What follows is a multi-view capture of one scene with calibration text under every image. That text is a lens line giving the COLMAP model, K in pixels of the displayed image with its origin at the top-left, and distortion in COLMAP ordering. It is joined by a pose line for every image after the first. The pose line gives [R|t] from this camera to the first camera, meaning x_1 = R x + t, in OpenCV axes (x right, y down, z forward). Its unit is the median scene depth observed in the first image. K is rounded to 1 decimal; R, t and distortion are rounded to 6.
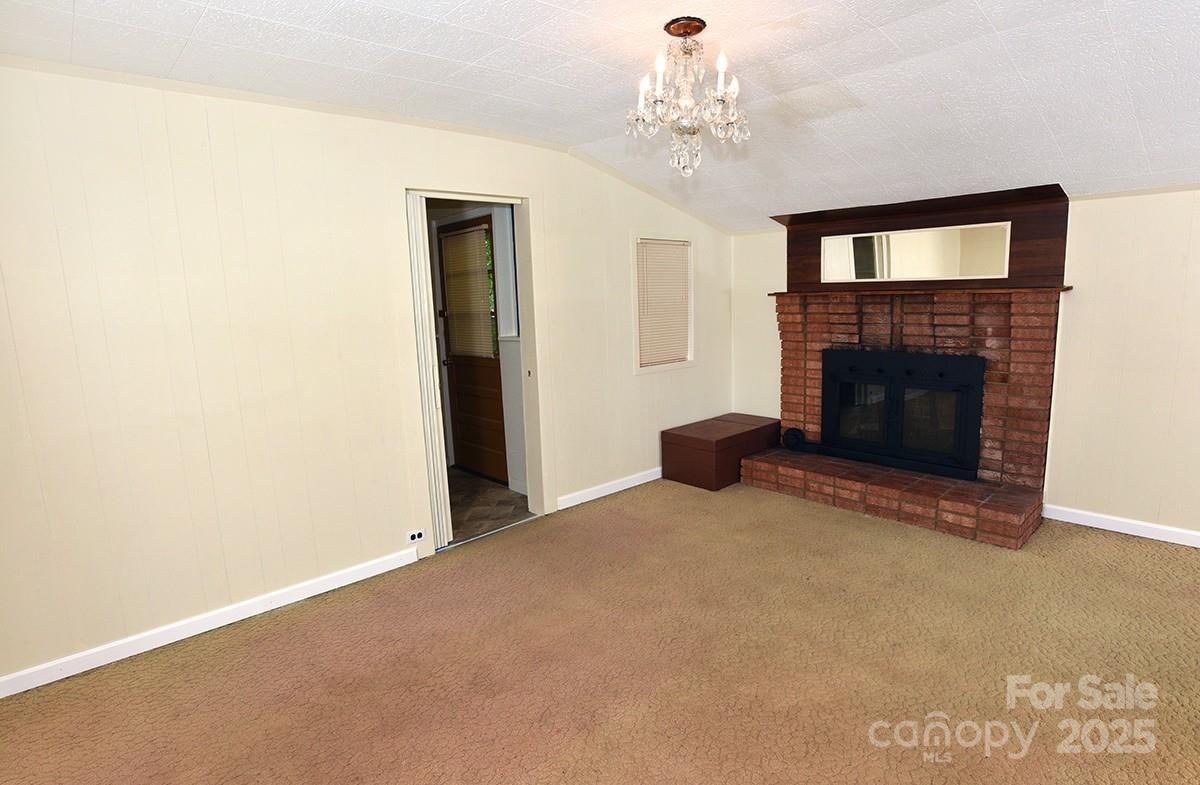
lens RADIAL K [[619.1, 0, 605.8], [0, 619.1, 395.2], [0, 0, 1]] dist [-0.066515, 0.021089]
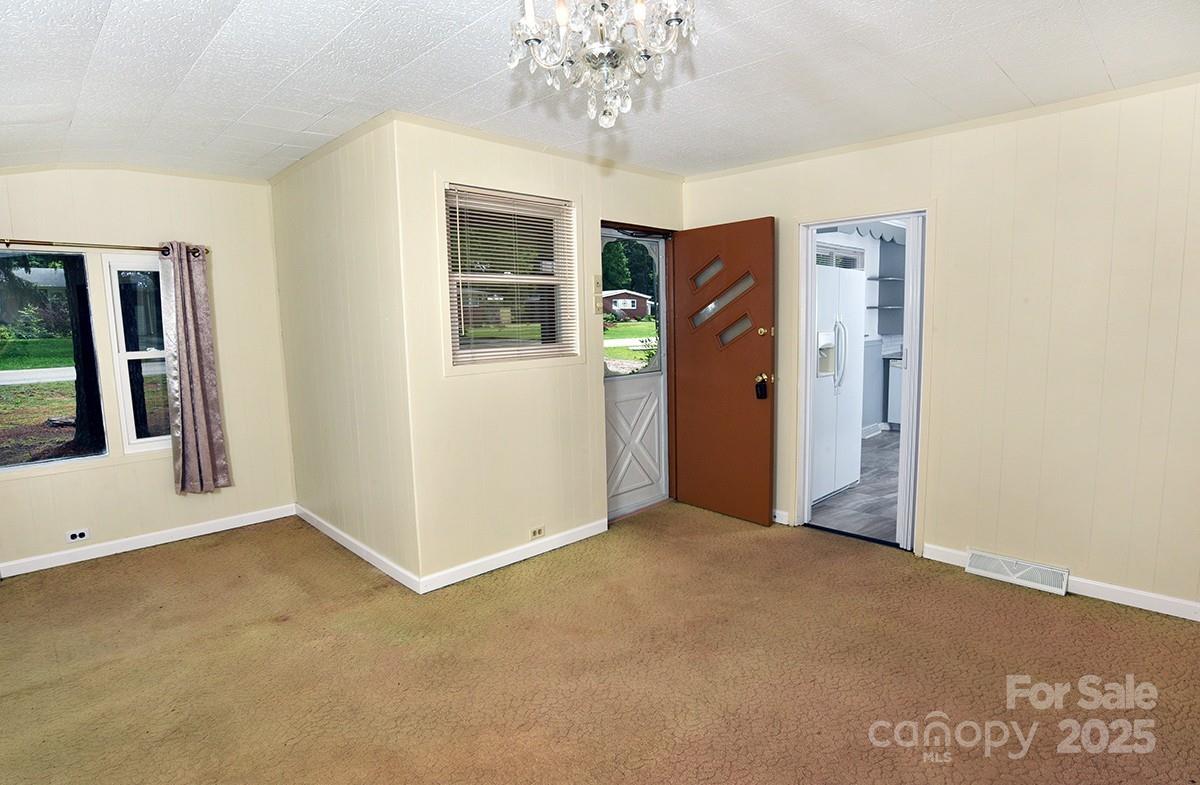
lens RADIAL K [[619.1, 0, 608.6], [0, 619.1, 391.6], [0, 0, 1]] dist [-0.066515, 0.021089]
pose [[-0.997595, 0.059130, -0.036151, 0.097060], [0.046928, 0.960159, 0.275484, -0.148400], [0.051000, 0.273125, -0.960626, 0.969831]]
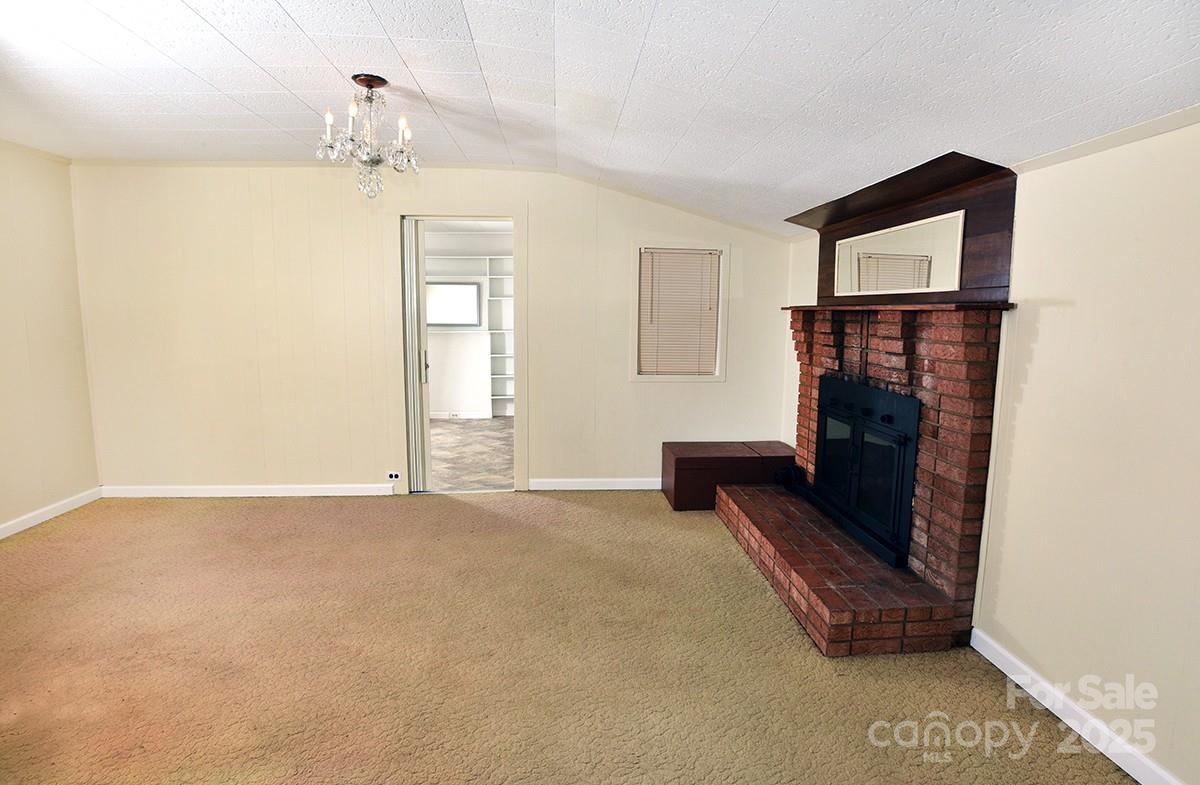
lens RADIAL K [[619.1, 0, 603.5], [0, 619.1, 393.5], [0, 0, 1]] dist [-0.066515, 0.021089]
pose [[0.783028, 0.121776, -0.609949, 0.725673], [-0.136173, 0.990420, 0.022923, -0.033784], [0.606897, 0.065109, 0.792109, 0.186062]]
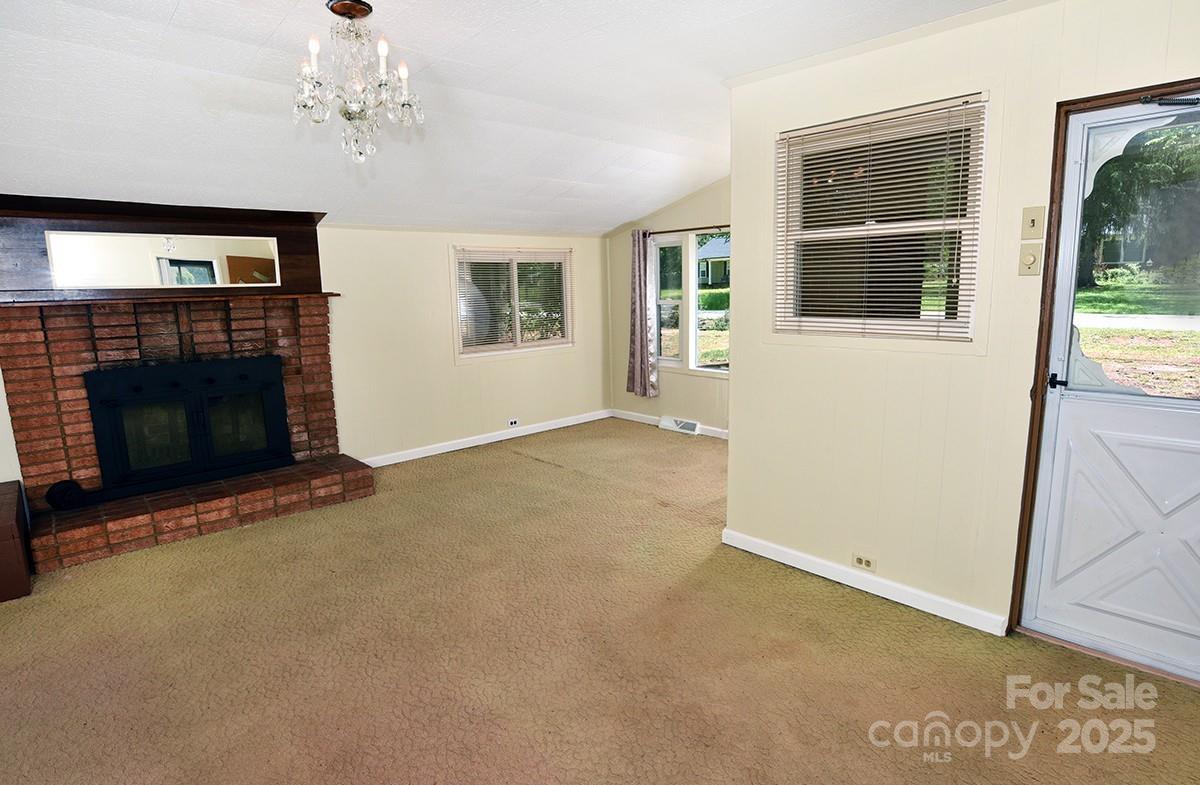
lens RADIAL K [[619.1, 0, 607.2], [0, 619.1, 395.2], [0, 0, 1]] dist [-0.066515, 0.021089]
pose [[-0.016957, -0.138102, 0.990273, -0.492767], [0.181534, 0.973529, 0.138876, -0.034453], [-0.983238, 0.182123, 0.008562, 0.375827]]
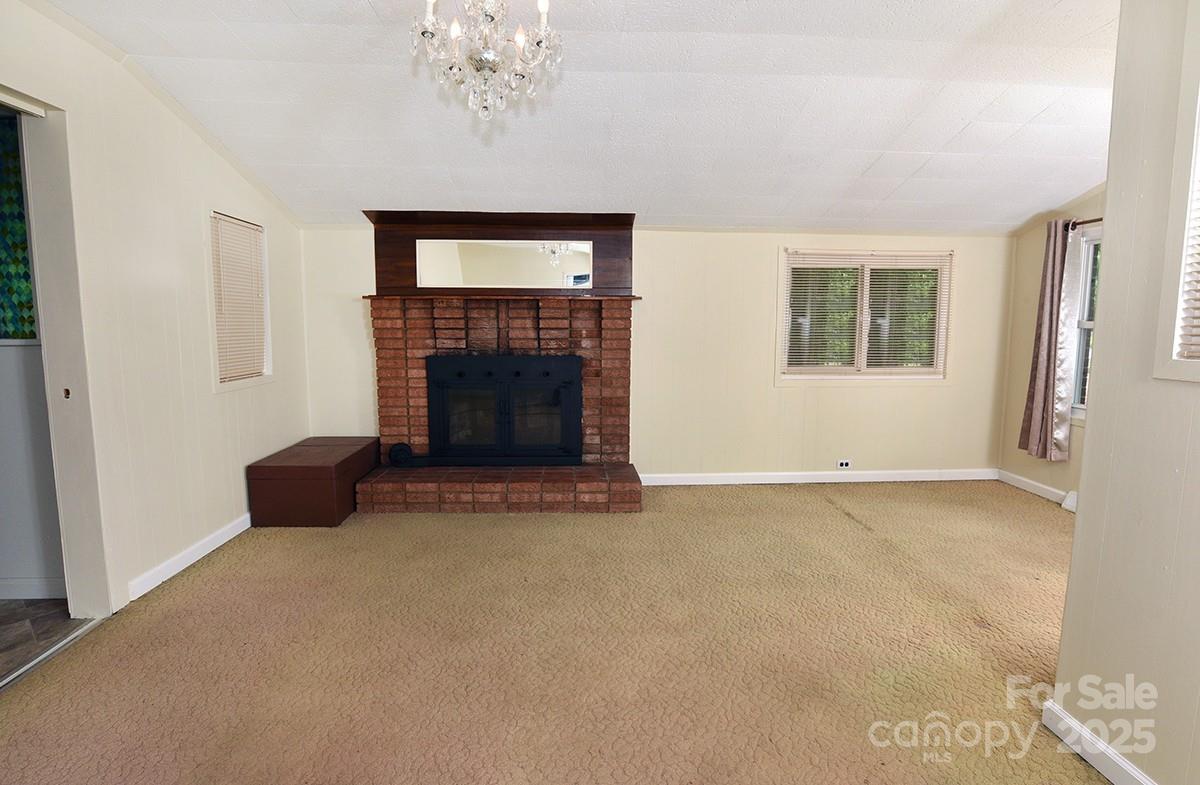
lens RADIAL K [[619.1, 0, 605.2], [0, 619.1, 394.8], [0, 0, 1]] dist [-0.066515, 0.021089]
pose [[0.635110, -0.054601, 0.770489, -0.242390], [0.098538, 0.995076, -0.010708, 0.026058], [-0.766110, 0.082723, 0.637363, 0.206671]]
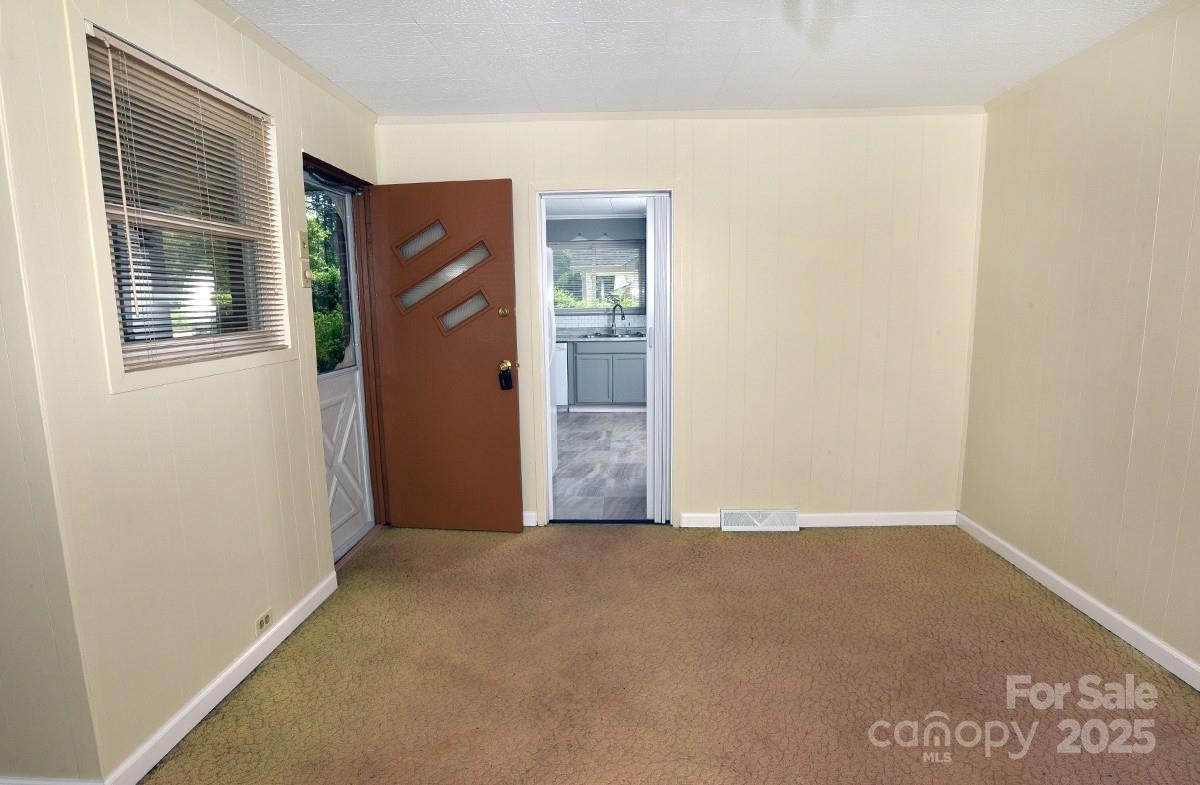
lens RADIAL K [[619.1, 0, 599.7], [0, 619.1, 398.5], [0, 0, 1]] dist [-0.066515, 0.021089]
pose [[-0.708172, 0.150699, -0.689770, 0.328502], [-0.077509, 0.954457, 0.288104, -0.098670], [0.701773, 0.257490, -0.664239, 0.695405]]
